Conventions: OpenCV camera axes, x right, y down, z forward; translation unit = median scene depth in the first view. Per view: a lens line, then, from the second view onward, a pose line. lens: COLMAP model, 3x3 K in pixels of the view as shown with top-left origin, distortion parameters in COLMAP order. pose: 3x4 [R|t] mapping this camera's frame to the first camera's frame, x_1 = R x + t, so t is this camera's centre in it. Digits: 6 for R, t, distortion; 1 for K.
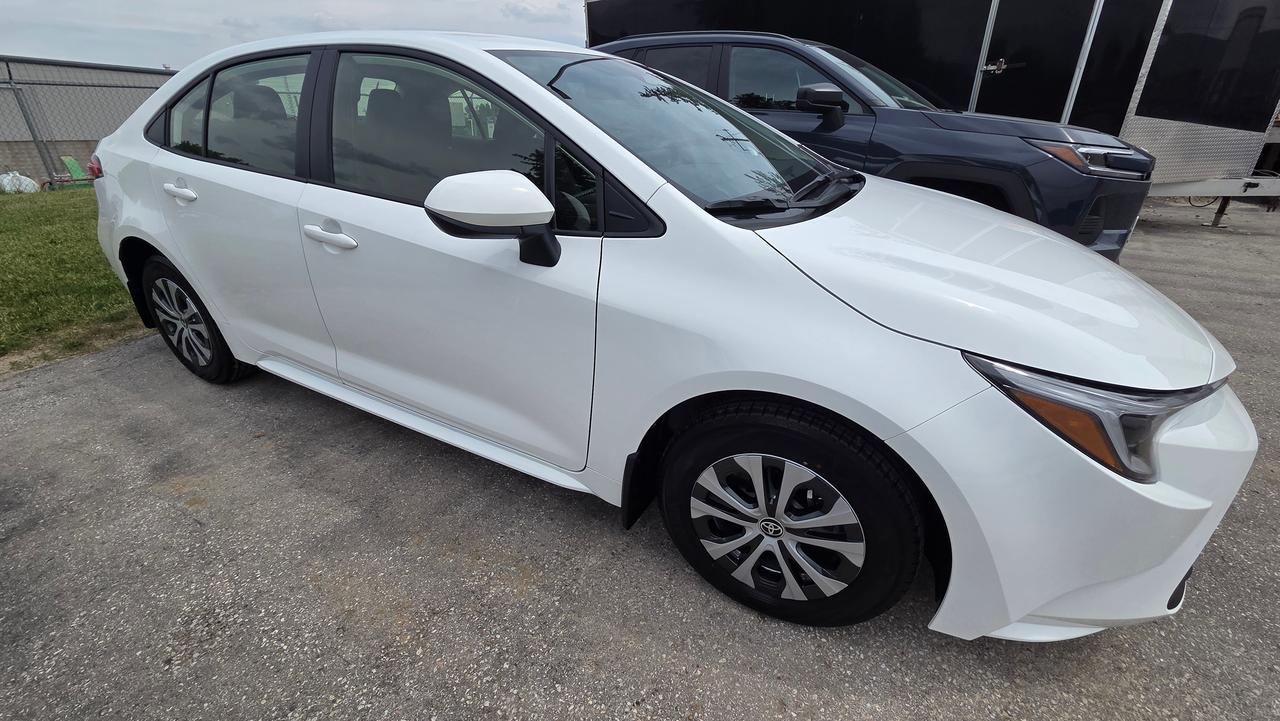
lens RADIAL K [[524.9, 0, 638.7], [0, 524.9, 358.4], [0, 0, 1]] dist [0.004753, -0.000528]
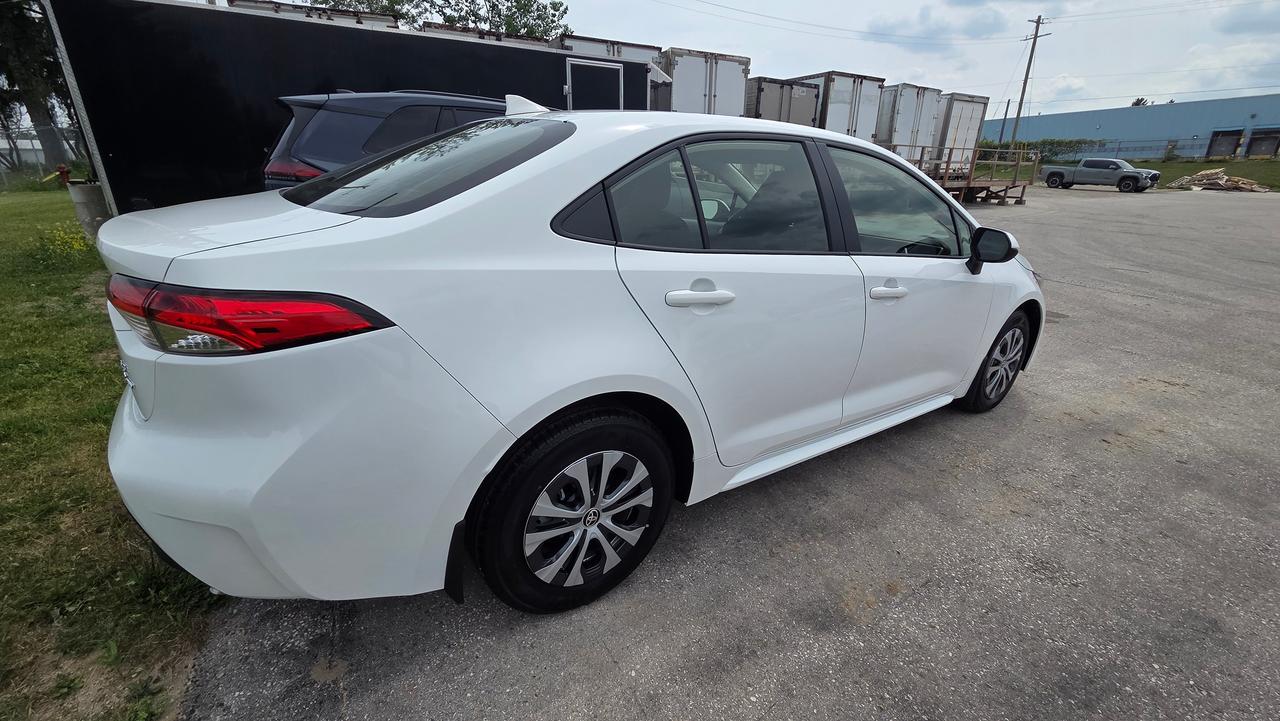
lens RADIAL K [[524.9, 0, 638.7], [0, 524.9, 358.4], [0, 0, 1]] dist [0.004753, -0.000528]
pose [[0.451247, -0.297316, 0.841415, -1.452567], [0.336241, 0.930026, 0.148302, -0.350660], [-0.826630, 0.215997, 0.519642, 0.664365]]
